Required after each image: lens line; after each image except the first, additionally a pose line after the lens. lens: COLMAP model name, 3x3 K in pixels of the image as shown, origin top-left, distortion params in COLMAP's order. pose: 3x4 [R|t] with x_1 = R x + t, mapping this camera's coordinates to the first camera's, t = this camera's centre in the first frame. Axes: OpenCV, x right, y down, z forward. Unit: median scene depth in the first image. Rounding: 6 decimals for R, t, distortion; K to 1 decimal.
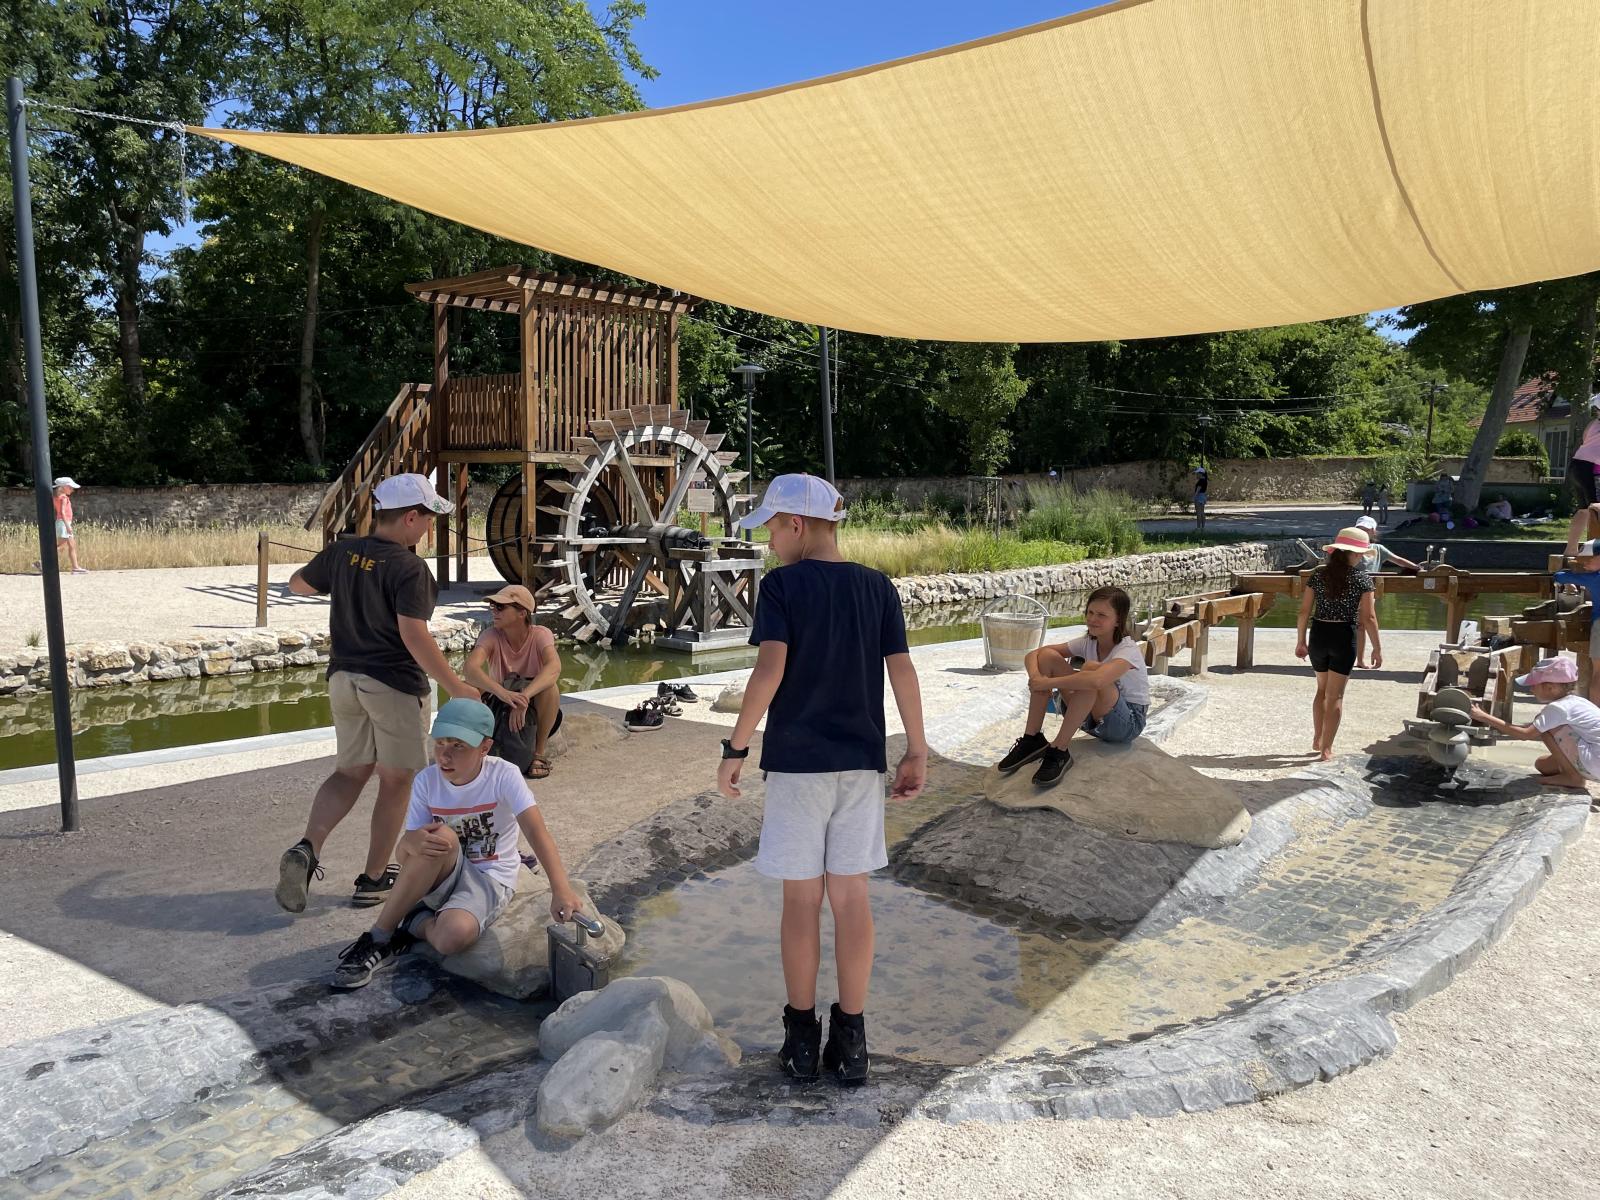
lens RADIAL K [[1212.9, 0, 811.0], [0, 1212.9, 593.3], [0, 0, 1]] dist [0.071366, -0.087681]
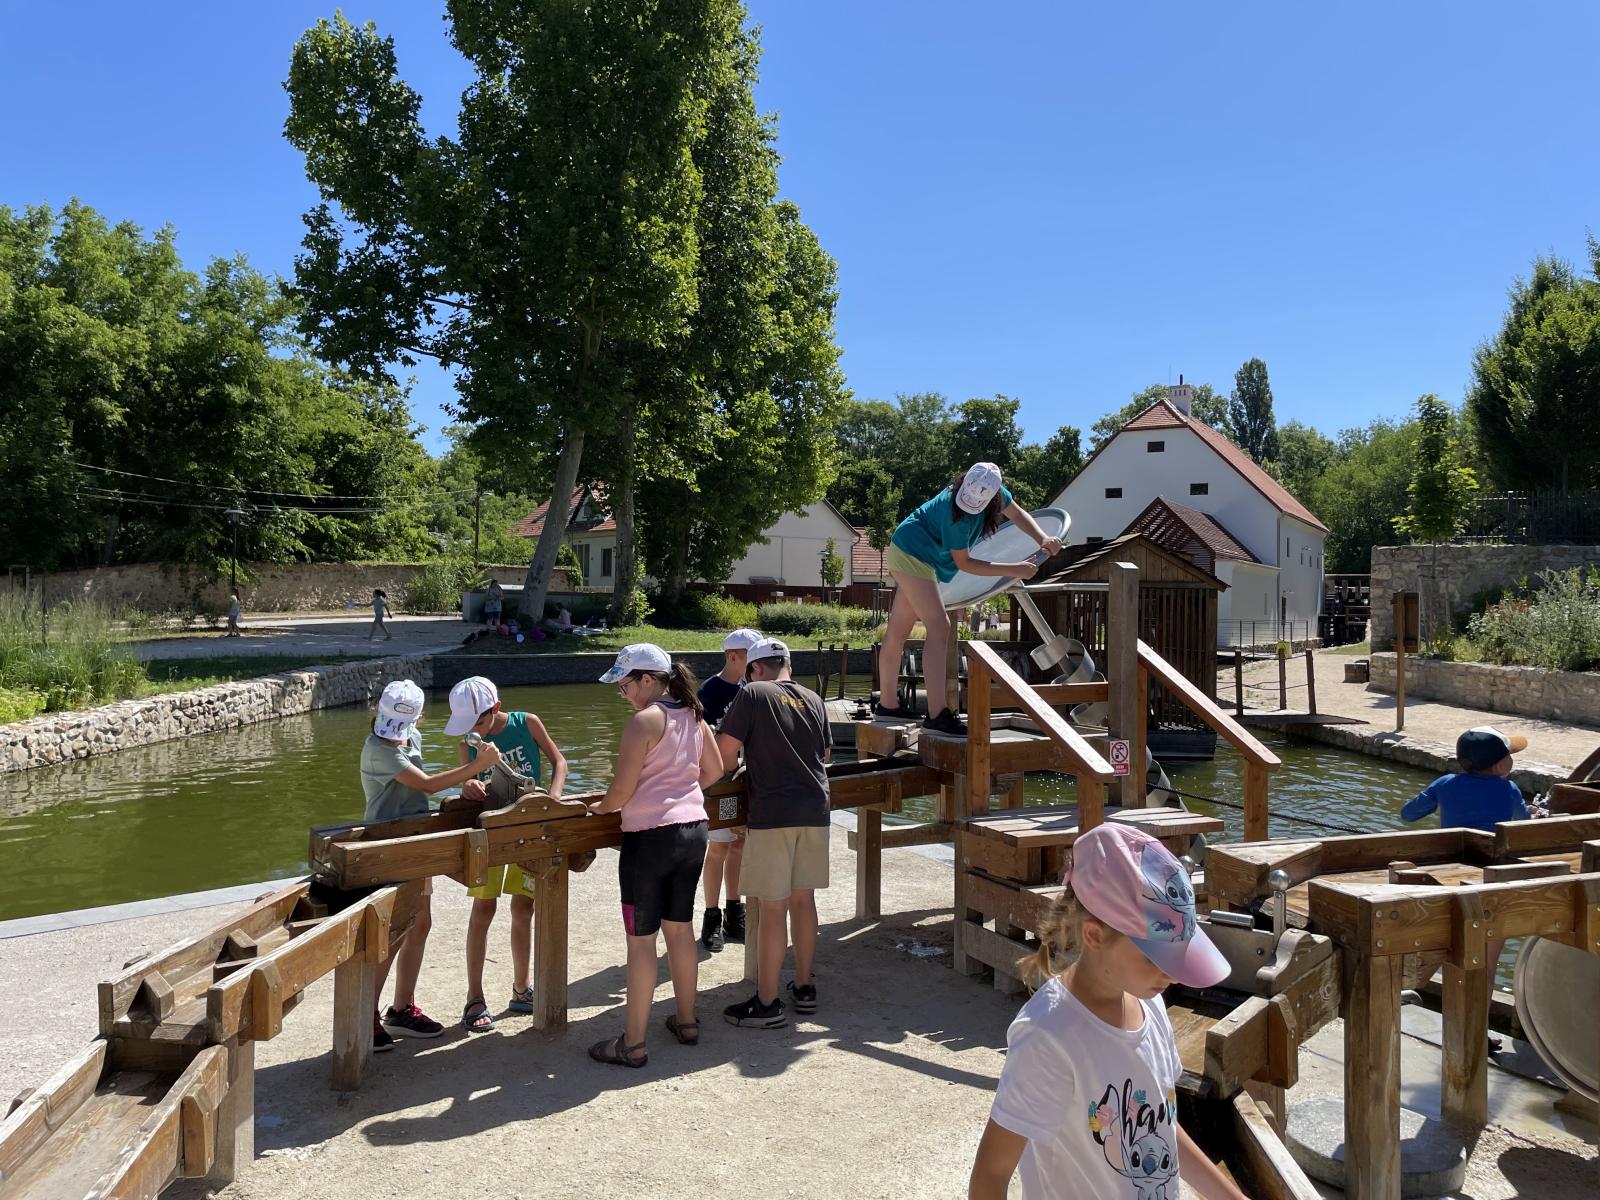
lens RADIAL K [[1212.9, 0, 791.4], [0, 1212.9, 597.4], [0, 0, 1]] dist [0.071366, -0.087681]
pose [[0.742376, -0.001804, 0.669981, 0.083074], [0.057853, 0.996434, -0.061421, -0.024863], [-0.667481, 0.084358, 0.739833, 0.254755]]
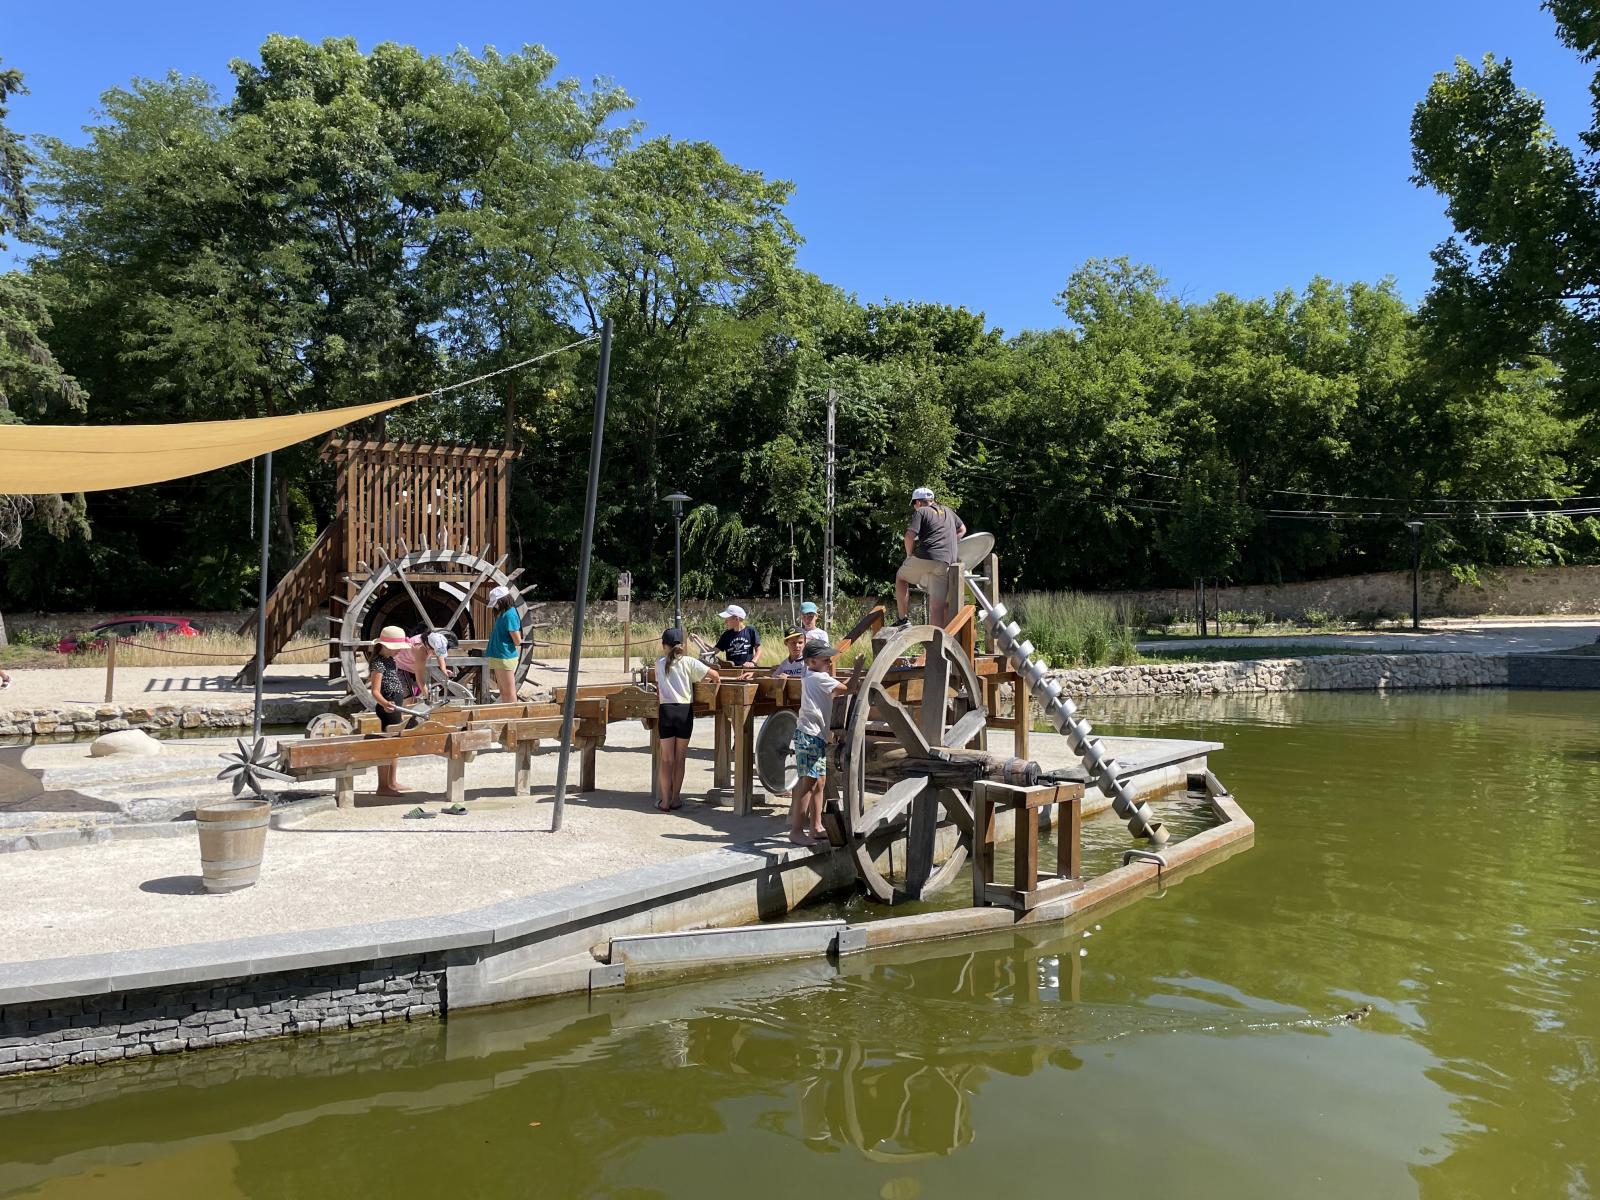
lens RADIAL K [[1212.9, 0, 801.9], [0, 1212.9, 590.0], [0, 0, 1]] dist [0.071366, -0.087681]
pose [[0.934872, -0.010863, -0.354818, 0.367324], [-0.024426, 0.995194, -0.094825, 0.006384], [0.354143, 0.097316, 0.930114, -0.011986]]
